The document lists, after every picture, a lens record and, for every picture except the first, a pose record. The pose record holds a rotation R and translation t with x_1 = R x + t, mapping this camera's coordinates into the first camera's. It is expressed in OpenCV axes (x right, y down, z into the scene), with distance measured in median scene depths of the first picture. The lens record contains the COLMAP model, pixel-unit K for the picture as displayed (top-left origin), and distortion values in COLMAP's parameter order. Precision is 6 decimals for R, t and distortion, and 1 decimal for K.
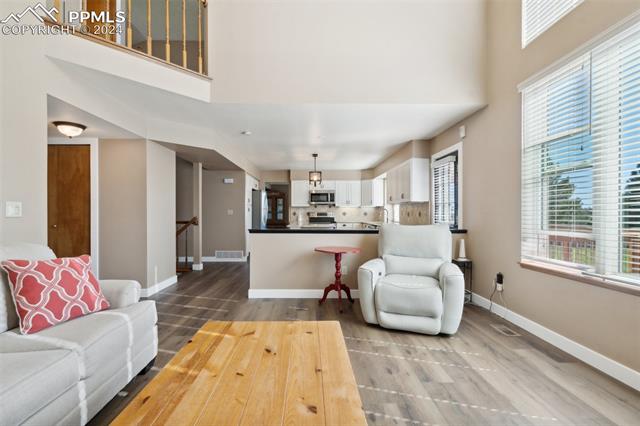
lens RADIAL K [[293.3, 0, 317.3], [0, 293.3, 214.4], [0, 0, 1]] dist [0.002117, 0.000206]
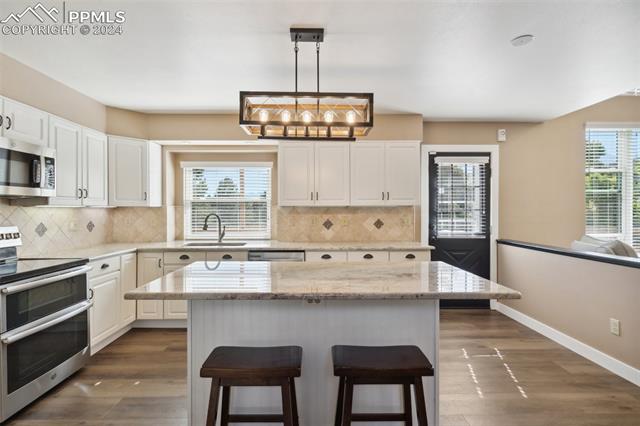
lens RADIAL K [[309.8, 0, 320.0], [0, 309.8, 213.0], [0, 0, 1]] dist [0.002823, 0.000453]
pose [[-0.000268, -0.008009, 0.999968, -0.242172], [0.005568, 0.999952, 0.008011, -0.022006], [-0.999984, 0.005570, -0.000223, 0.773548]]
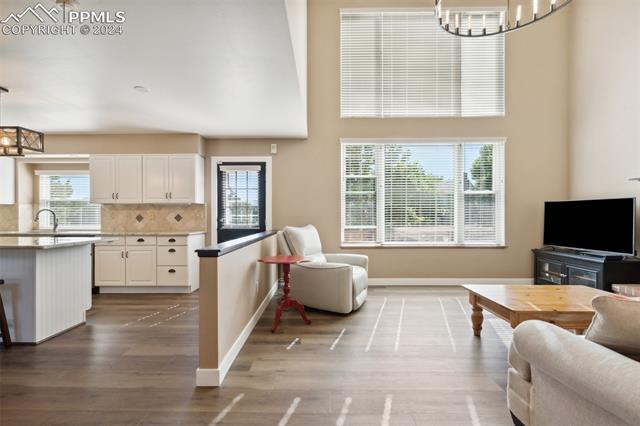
lens RADIAL K [[293.3, 0, 317.3], [0, 293.3, 214.4], [0, 0, 1]] dist [0.002117, 0.000206]
pose [[0.036868, 0.008395, 0.999285, -0.340771], [0.004415, 0.999954, -0.008563, -0.001032], [-0.999310, 0.004728, 0.036829, 0.381629]]
